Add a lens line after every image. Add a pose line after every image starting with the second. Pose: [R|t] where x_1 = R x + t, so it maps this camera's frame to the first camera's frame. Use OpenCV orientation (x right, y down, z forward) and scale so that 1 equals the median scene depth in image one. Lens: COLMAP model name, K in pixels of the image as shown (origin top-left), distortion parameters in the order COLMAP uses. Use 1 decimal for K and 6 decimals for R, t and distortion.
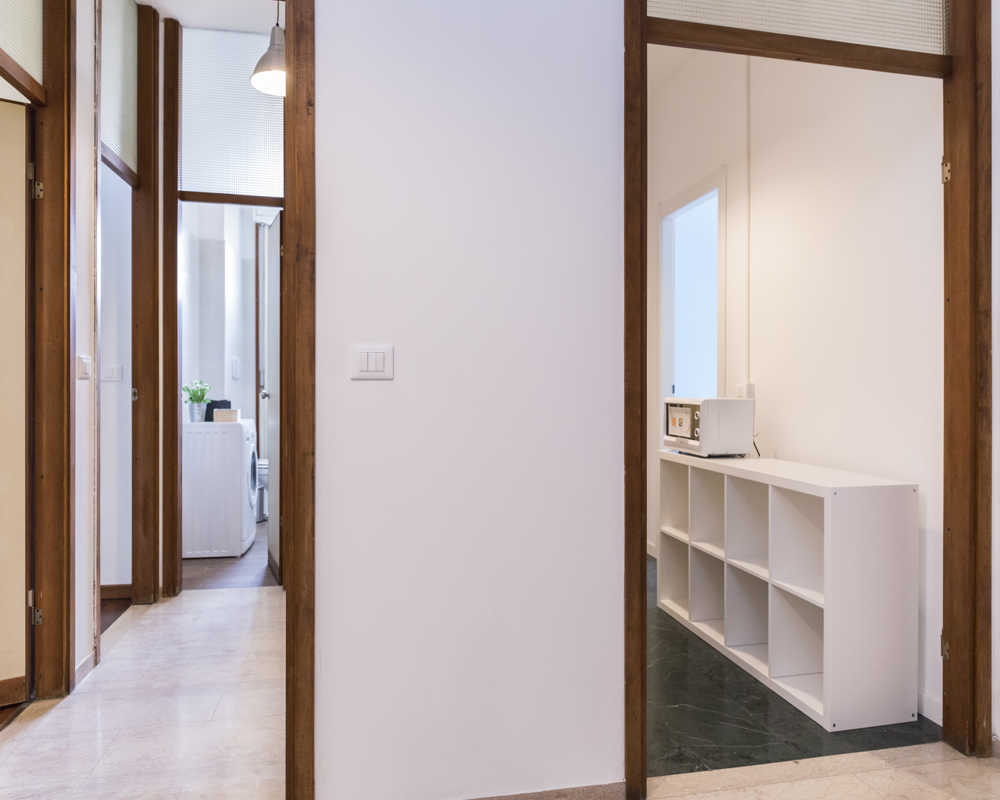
lens RADIAL K [[711.8, 0, 508.1], [0, 711.8, 402.9], [0, 0, 1]] dist [0.033866, -0.017596]
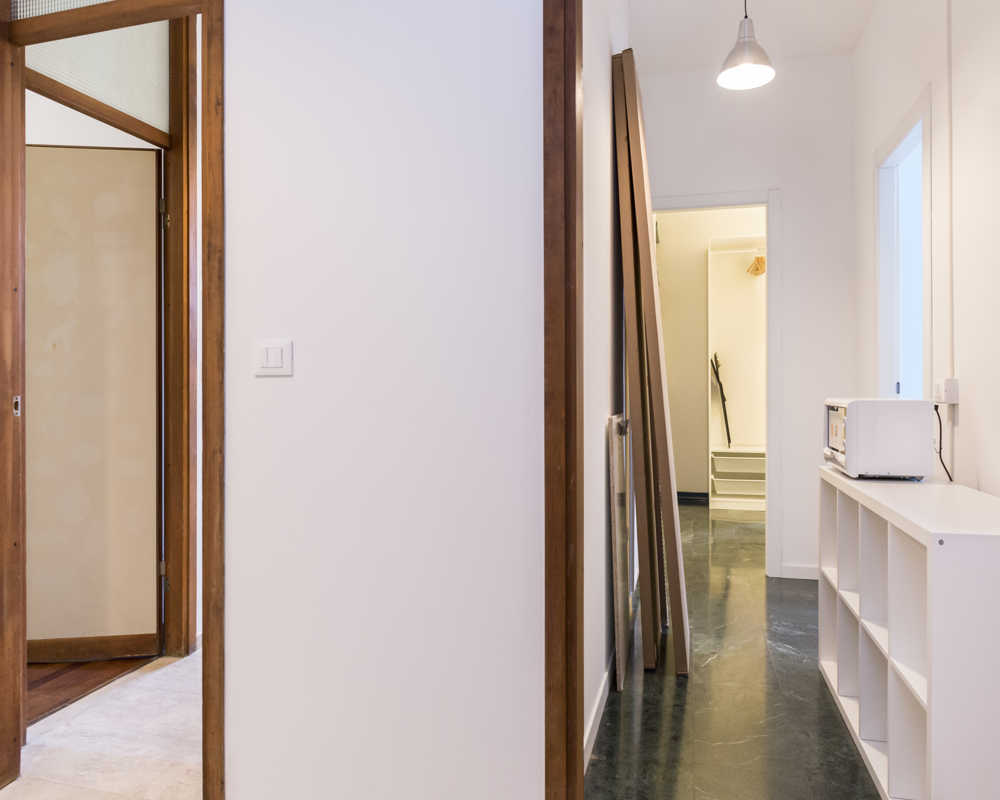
lens RADIAL K [[711.8, 0, 498.5], [0, 711.8, 399.4], [0, 0, 1]] dist [0.033866, -0.017596]
pose [[0.892569, 0.001678, -0.450908, 0.284318], [-0.006543, 0.999936, -0.009232, 0.002598], [0.450863, 0.011190, 0.892523, 0.158651]]
